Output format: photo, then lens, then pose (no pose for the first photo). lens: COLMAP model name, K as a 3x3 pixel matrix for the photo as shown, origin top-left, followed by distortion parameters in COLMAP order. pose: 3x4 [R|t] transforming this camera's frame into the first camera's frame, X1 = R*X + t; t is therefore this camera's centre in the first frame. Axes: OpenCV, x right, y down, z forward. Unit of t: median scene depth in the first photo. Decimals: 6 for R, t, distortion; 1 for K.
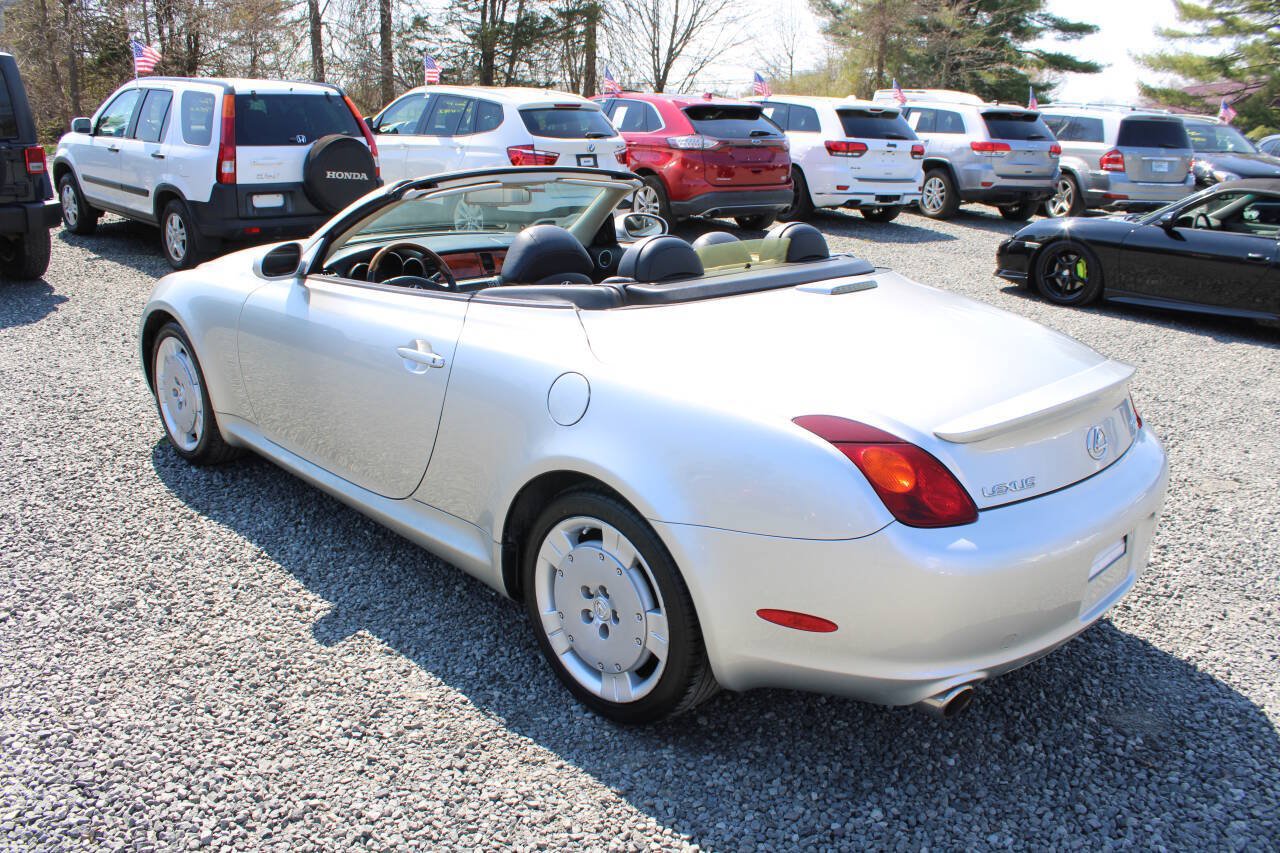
lens RADIAL K [[1050.2, 0, 640.0], [0, 1050.2, 426.5], [0, 0, 1]] dist [-0.156783, 0.133702]
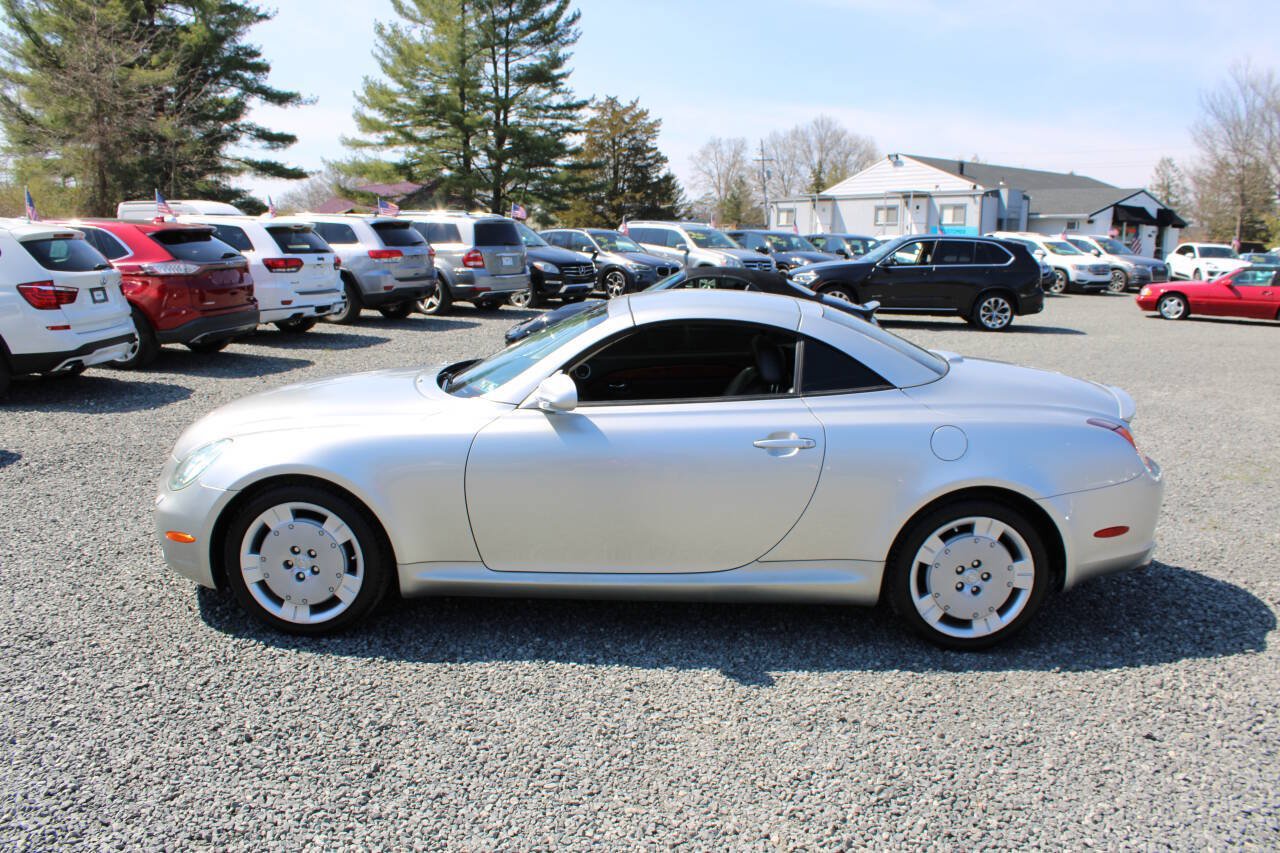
lens RADIAL K [[1058.9, 0, 644.3], [0, 1058.9, 418.1], [0, 0, 1]] dist [-0.155779, 0.132307]
pose [[0.717793, -0.142078, 0.681606, -0.460015], [0.212754, 0.976892, -0.020420, -0.040391], [-0.662954, 0.159671, 0.731435, 0.059956]]
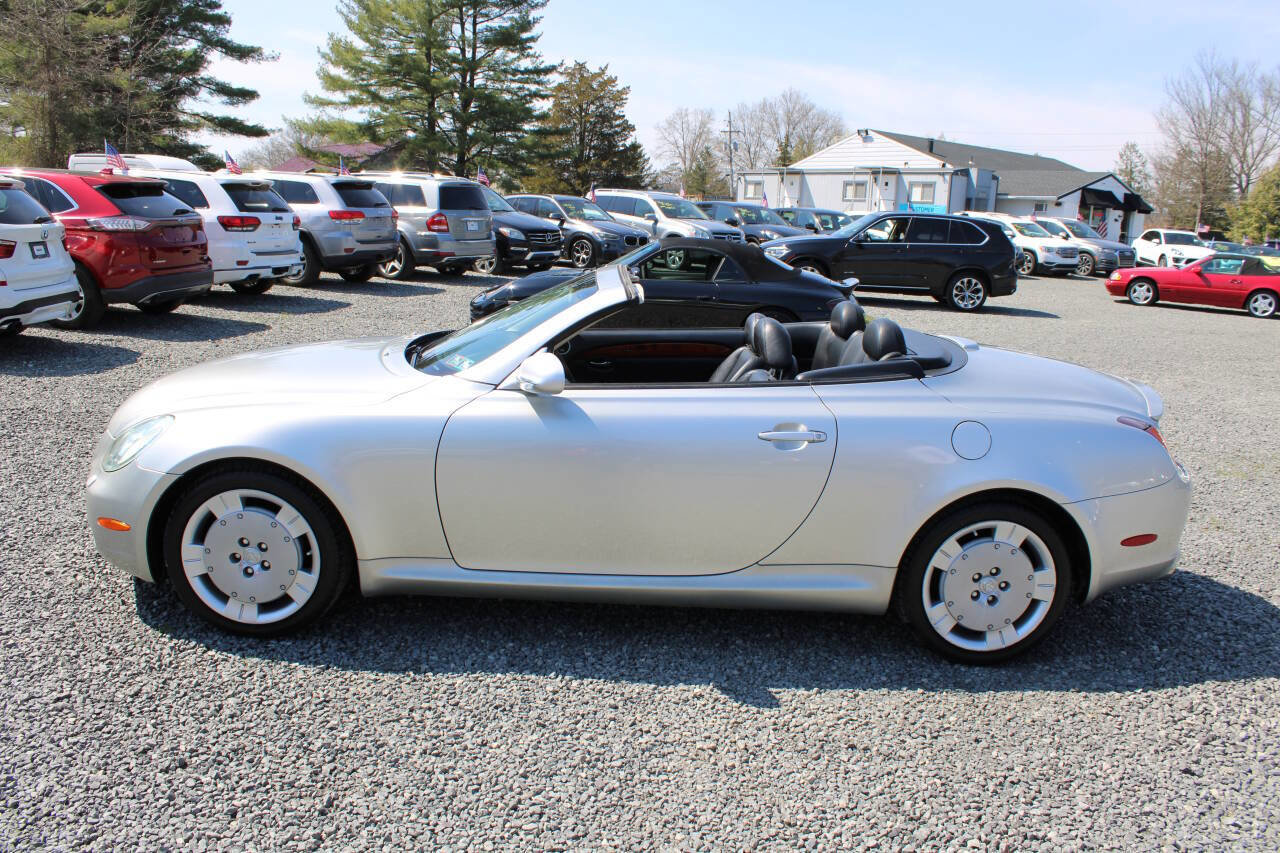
lens RADIAL K [[1058.9, 0, 644.3], [0, 1058.9, 418.1], [0, 0, 1]] dist [-0.155779, 0.132307]
pose [[0.694393, -0.144844, 0.704868, -0.434097], [0.189390, 0.981785, 0.015172, -0.050956], [-0.694226, 0.122960, 0.709176, 0.105204]]
